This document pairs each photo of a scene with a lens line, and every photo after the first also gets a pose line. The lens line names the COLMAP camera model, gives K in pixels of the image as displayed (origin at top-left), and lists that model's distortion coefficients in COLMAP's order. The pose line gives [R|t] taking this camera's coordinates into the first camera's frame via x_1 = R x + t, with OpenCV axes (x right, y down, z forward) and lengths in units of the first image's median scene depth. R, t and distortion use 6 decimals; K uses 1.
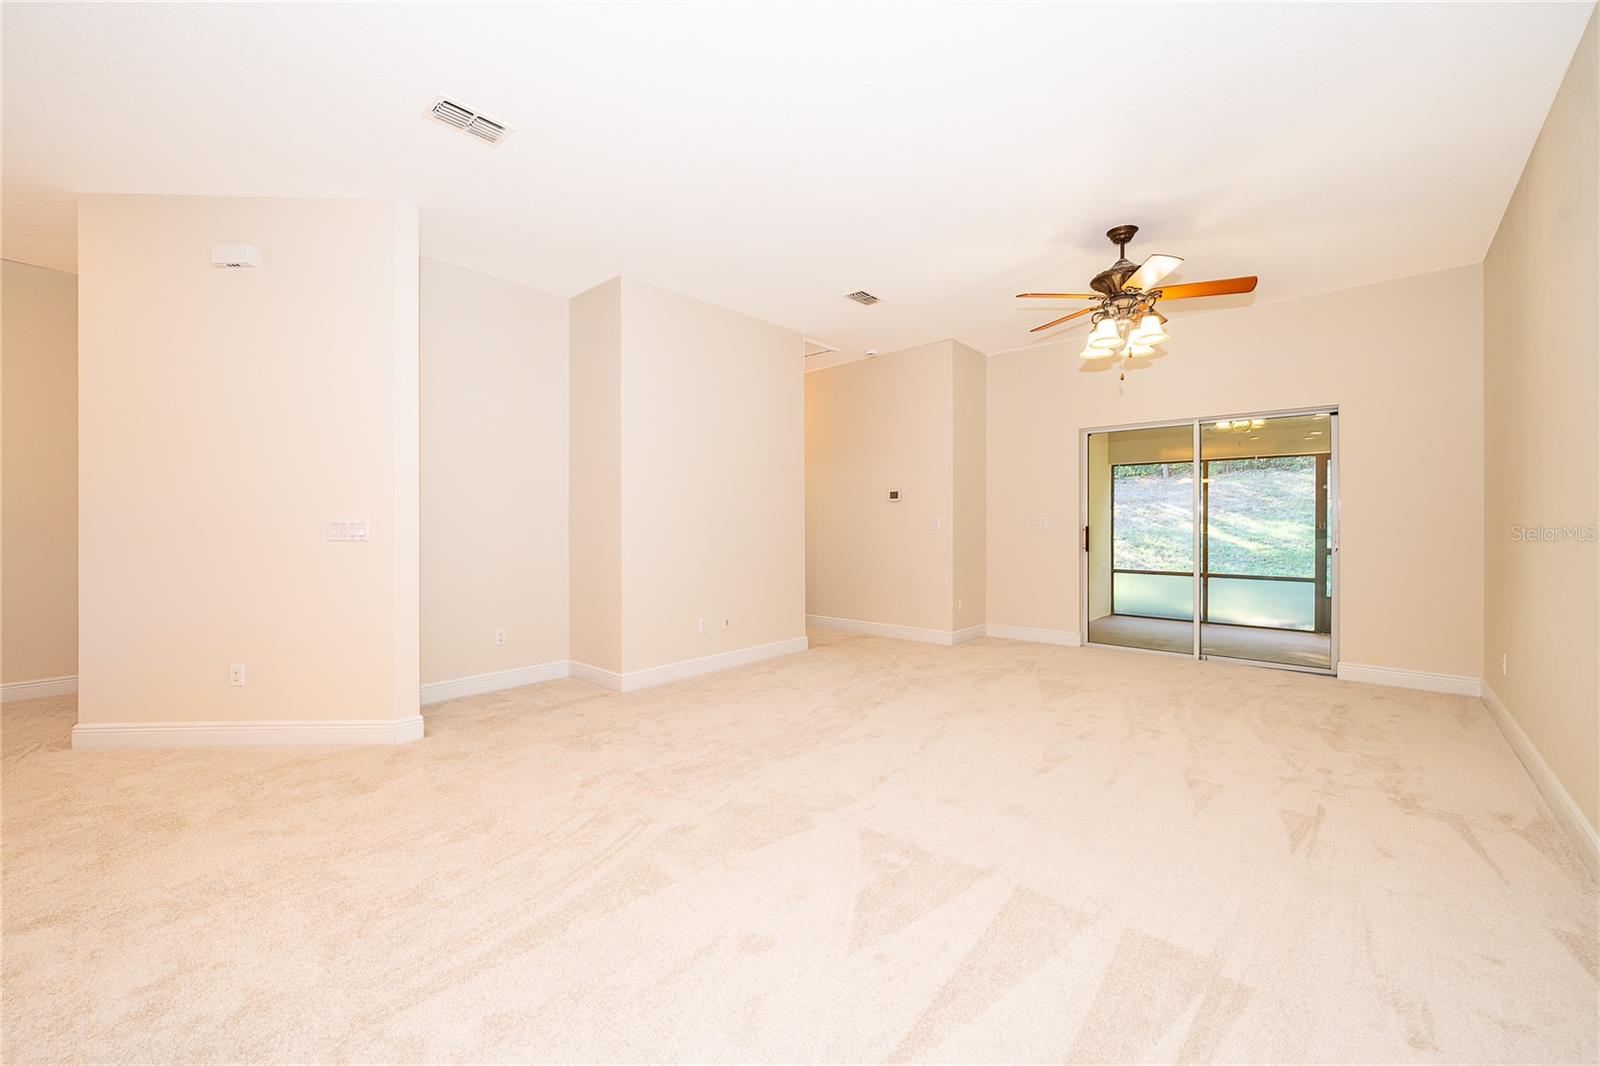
lens RADIAL K [[648.3, 0, 811.9], [0, 648.3, 517.5], [0, 0, 1]] dist [0.001734, 0.000099]
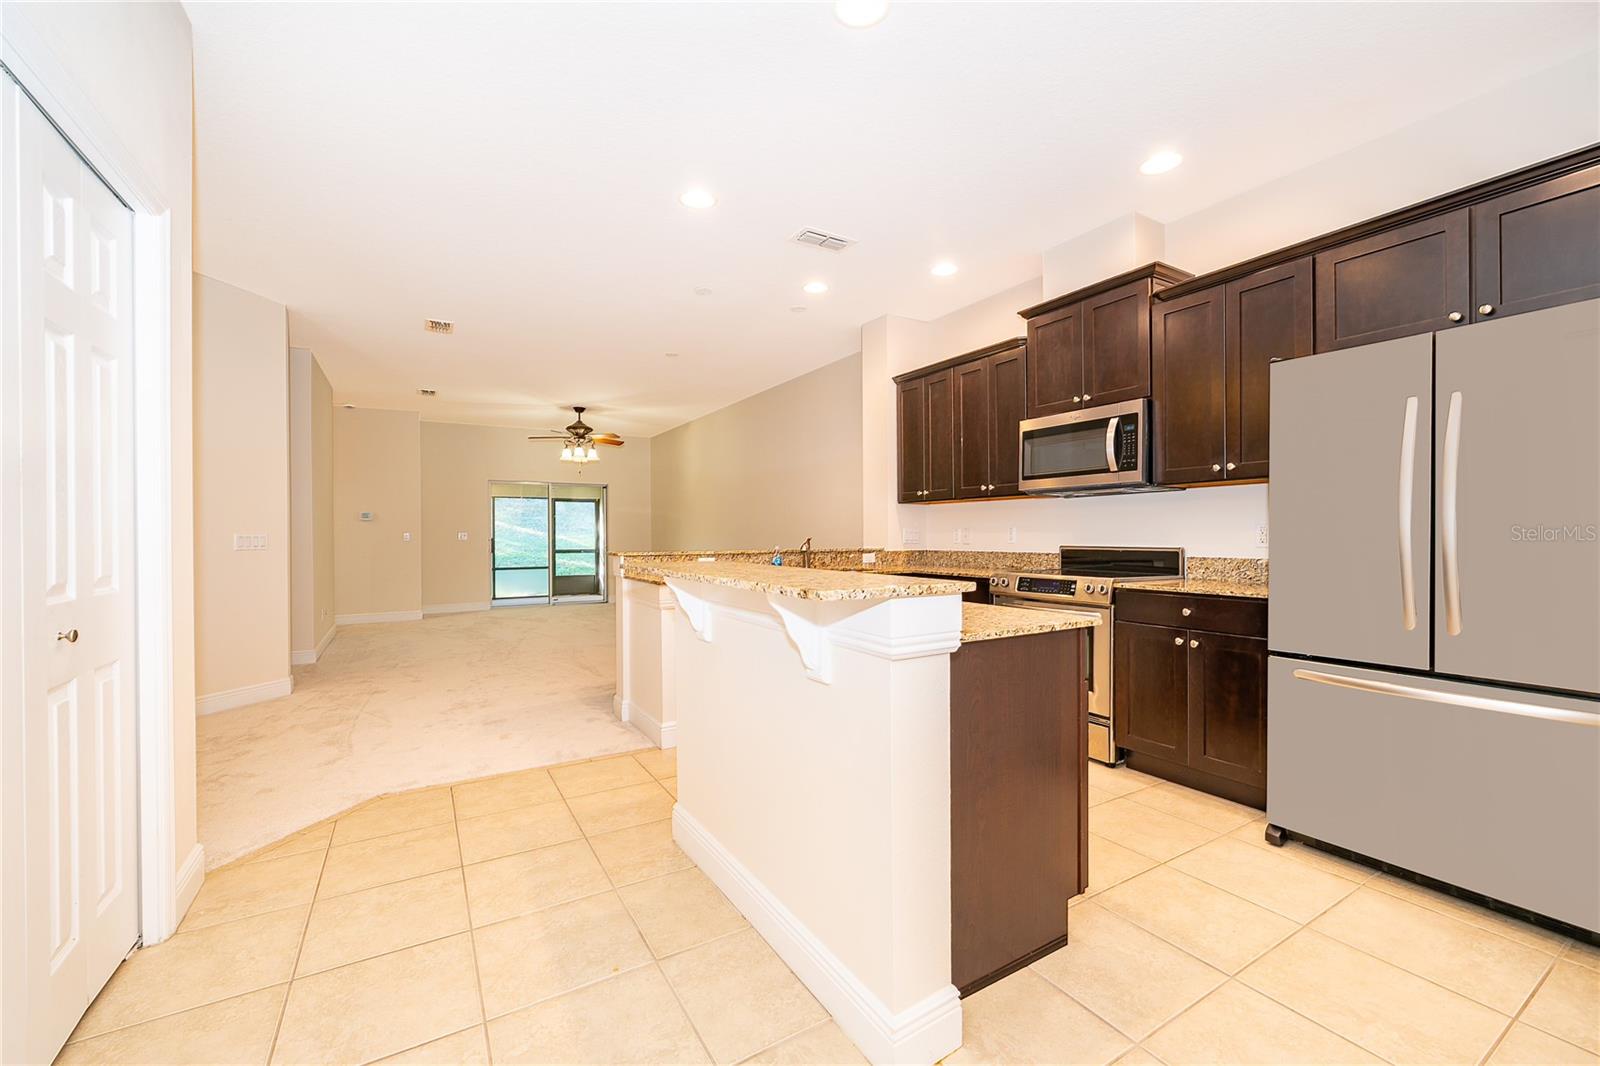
lens RADIAL K [[648.3, 0, 798.1], [0, 648.3, 535.9], [0, 0, 1]] dist [0.001734, 0.000099]
pose [[0.307596, -0.006802, 0.951493, -1.423160], [0.000667, 0.999976, 0.006933, -0.006607], [-0.951517, -0.001498, 0.307593, -0.431118]]
